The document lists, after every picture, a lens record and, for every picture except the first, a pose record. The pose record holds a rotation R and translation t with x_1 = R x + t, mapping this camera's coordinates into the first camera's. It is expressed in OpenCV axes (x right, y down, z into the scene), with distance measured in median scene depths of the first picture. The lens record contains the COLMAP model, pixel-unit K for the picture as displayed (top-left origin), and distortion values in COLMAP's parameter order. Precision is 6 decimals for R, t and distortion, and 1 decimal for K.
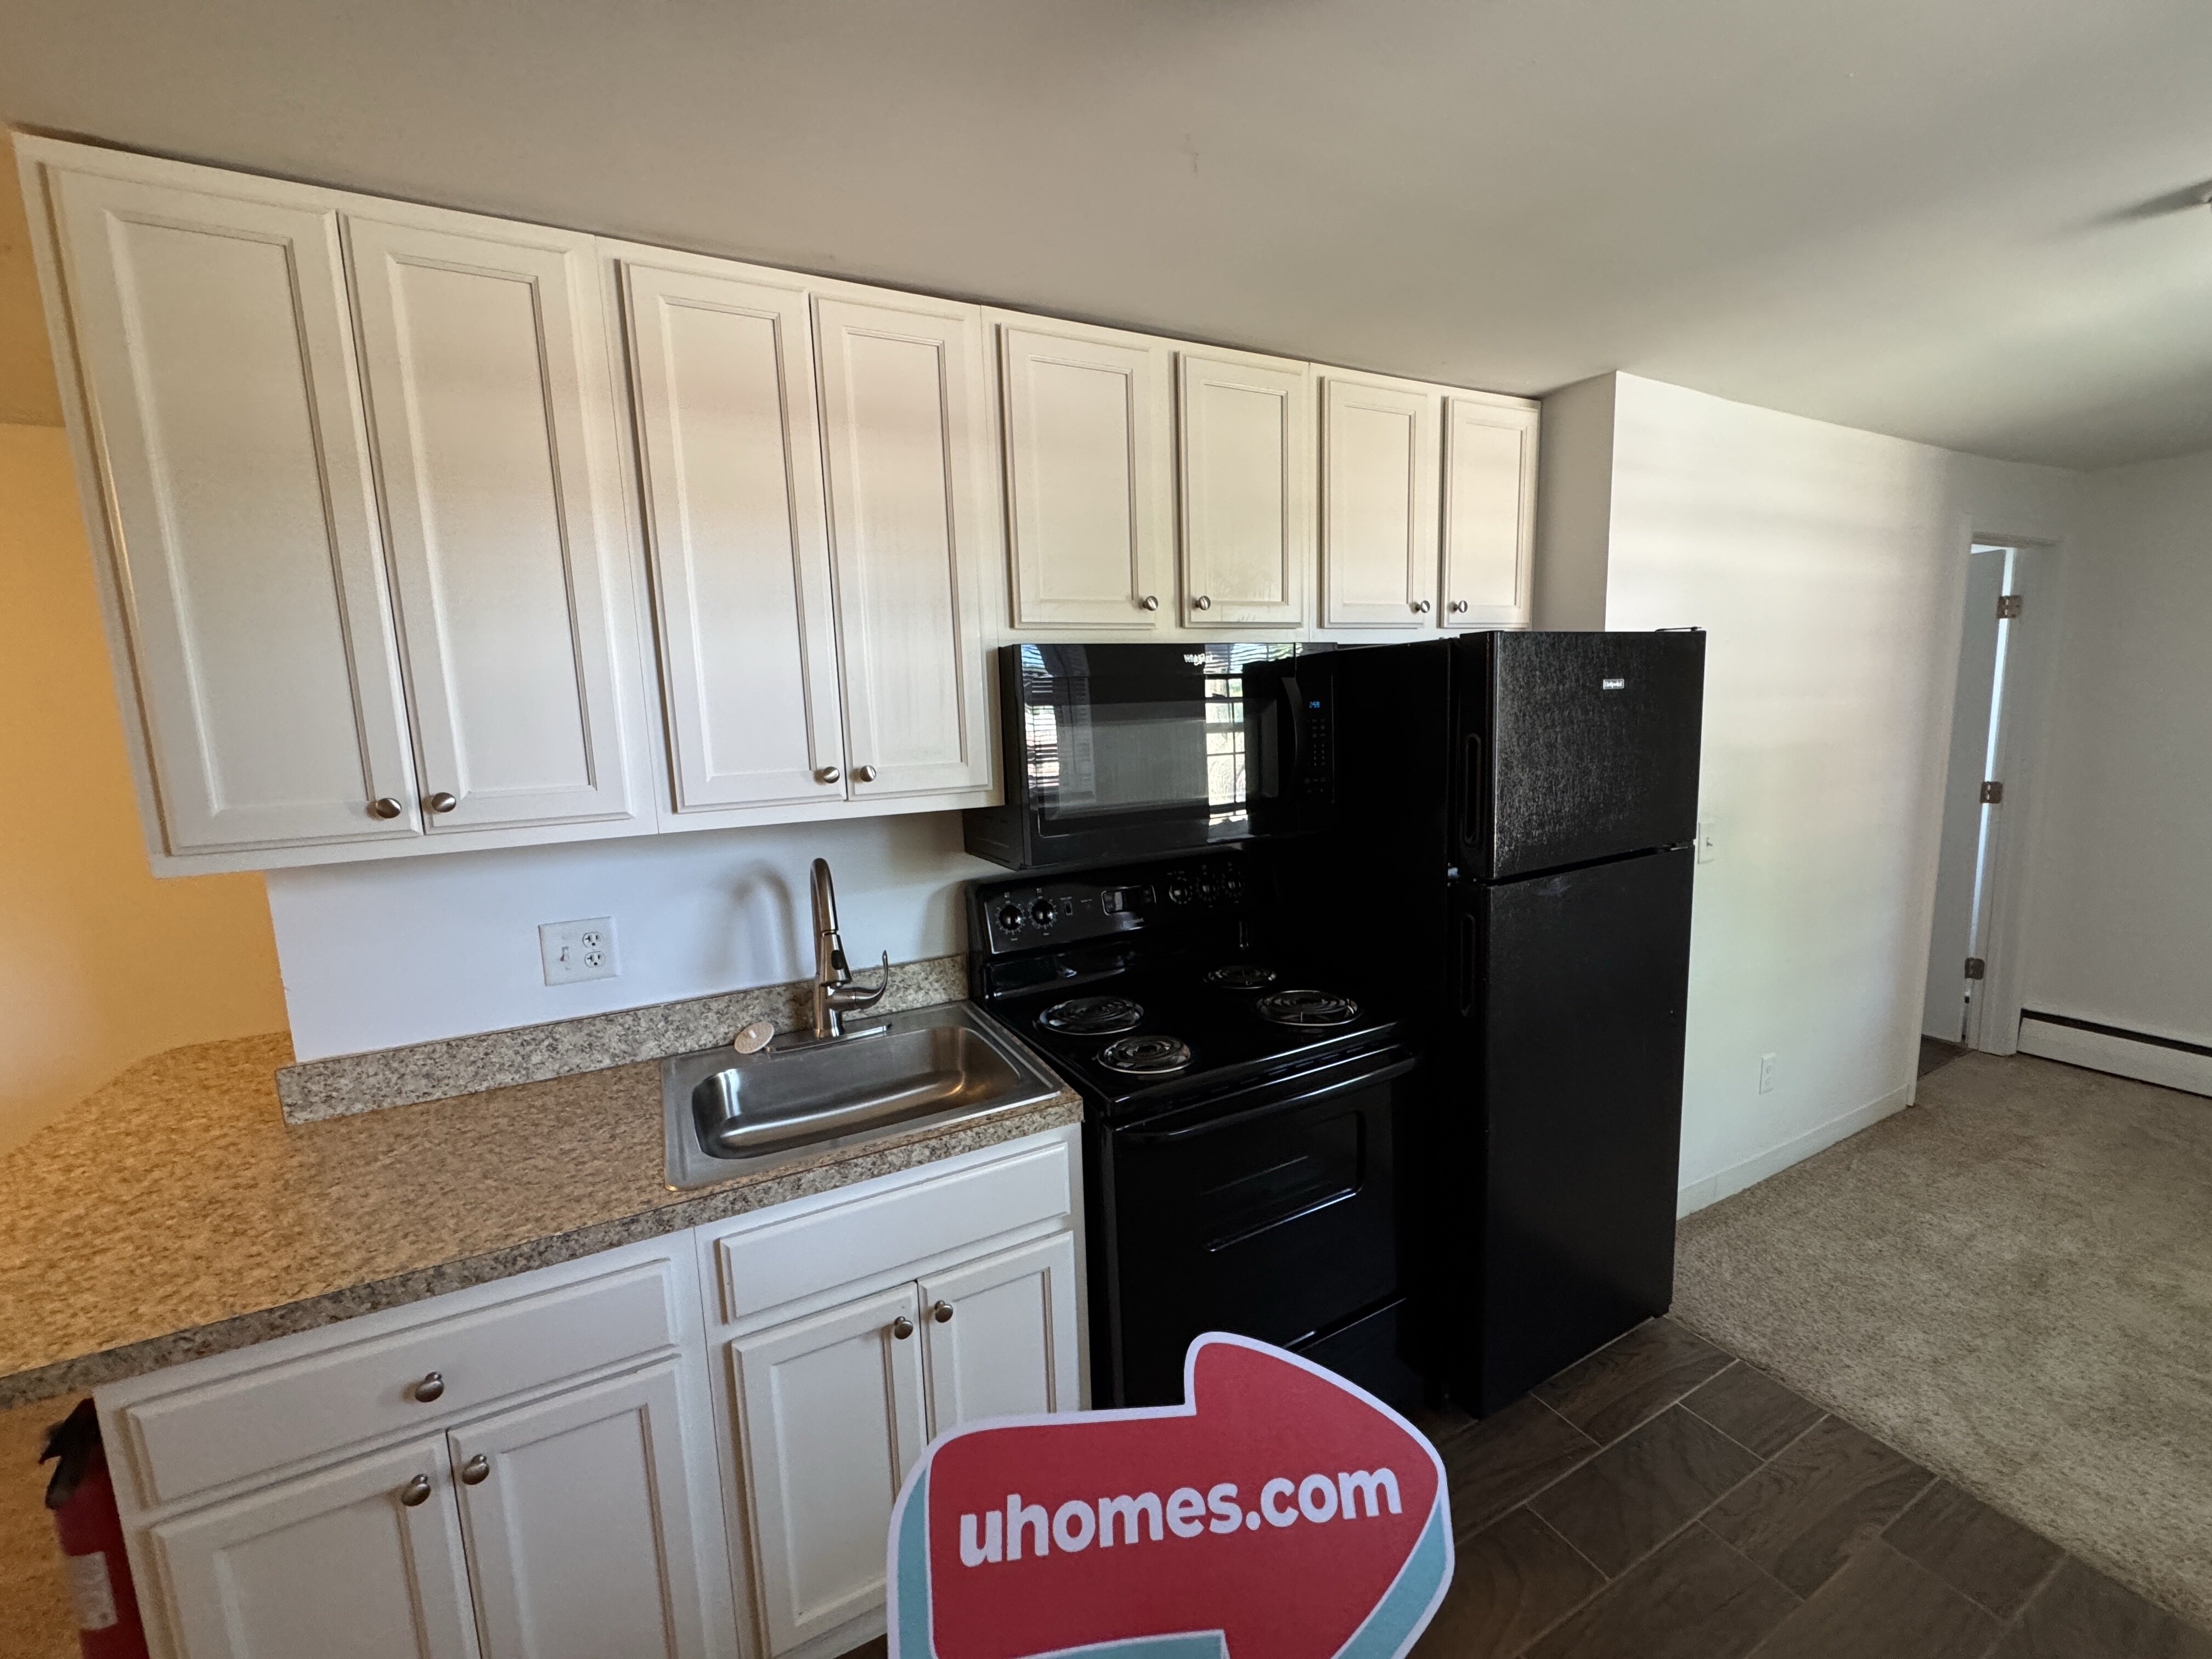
lens RADIAL K [[889.7, 0, 1115.7], [0, 889.7, 831.7], [0, 0, 1]] dist [0.001502, -0.000235]
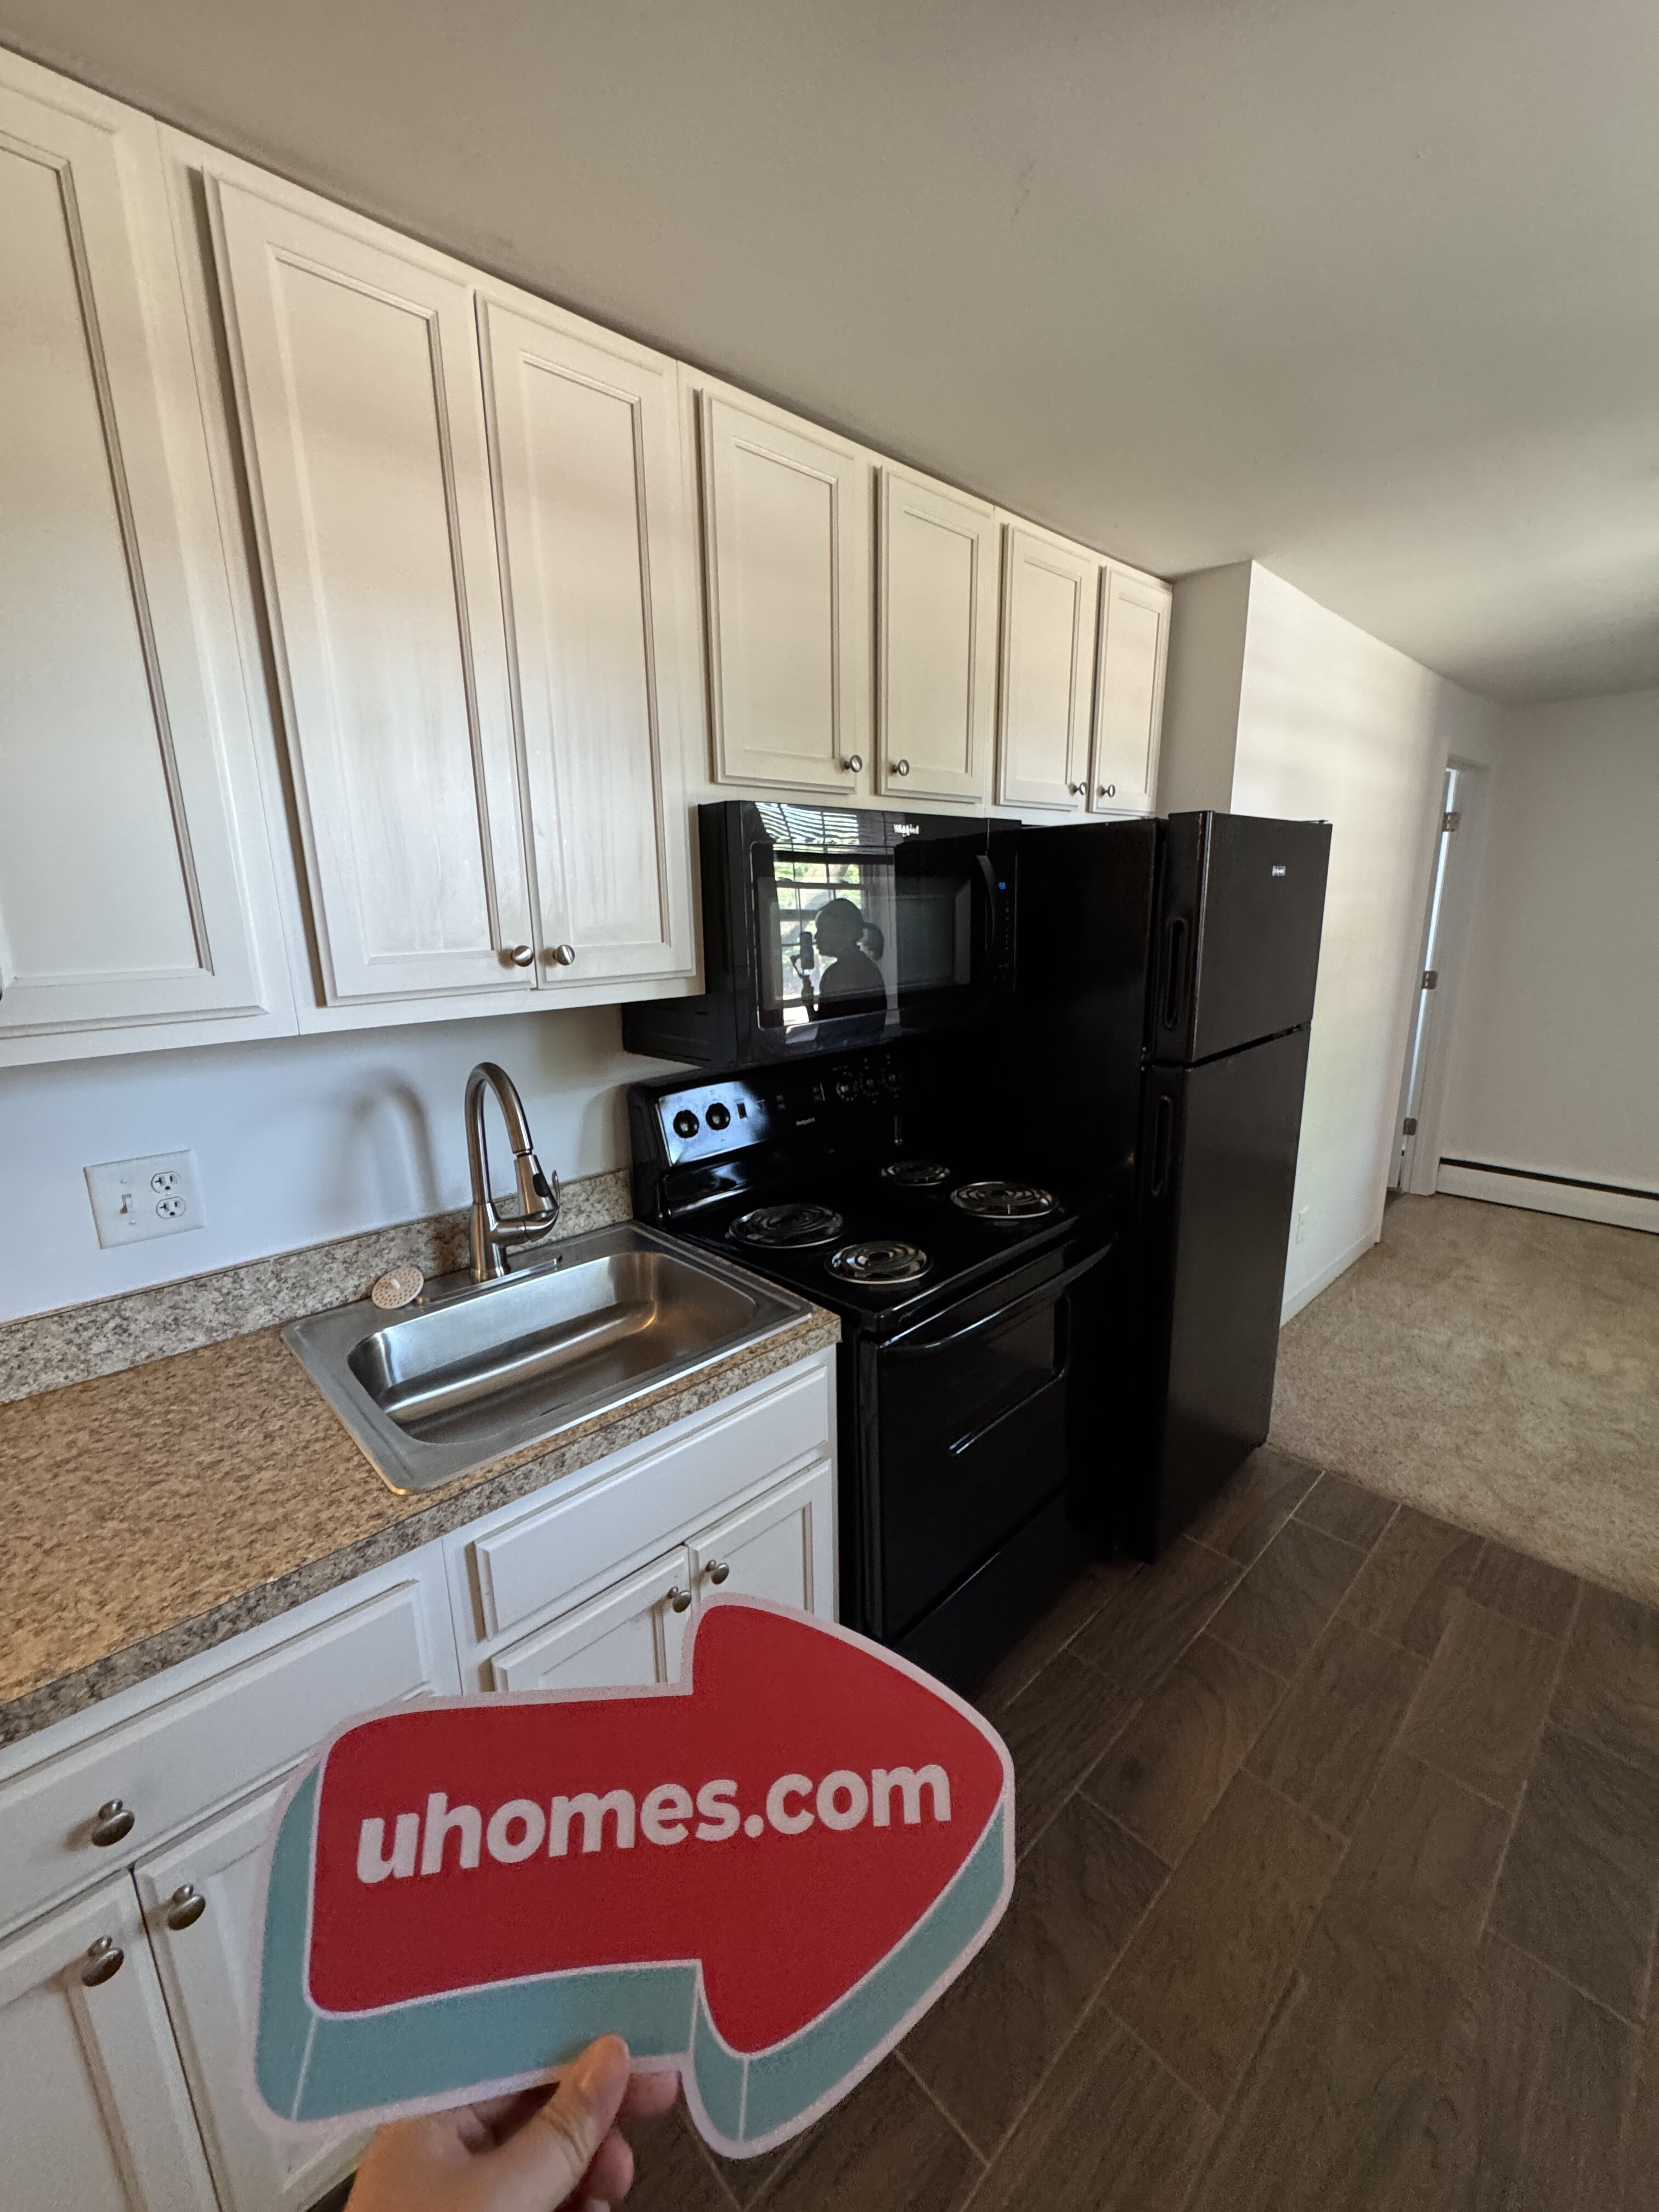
lens RADIAL K [[886.3, 0, 837.1], [0, 886.3, 1110.0], [0, 0, 1]] dist [0.000565, -0.000111]
pose [[0.959673, -0.046880, 0.277183, -0.249007], [0.021978, 0.995491, 0.092273, 0.005401], [-0.280259, -0.082460, 0.956376, 0.137420]]
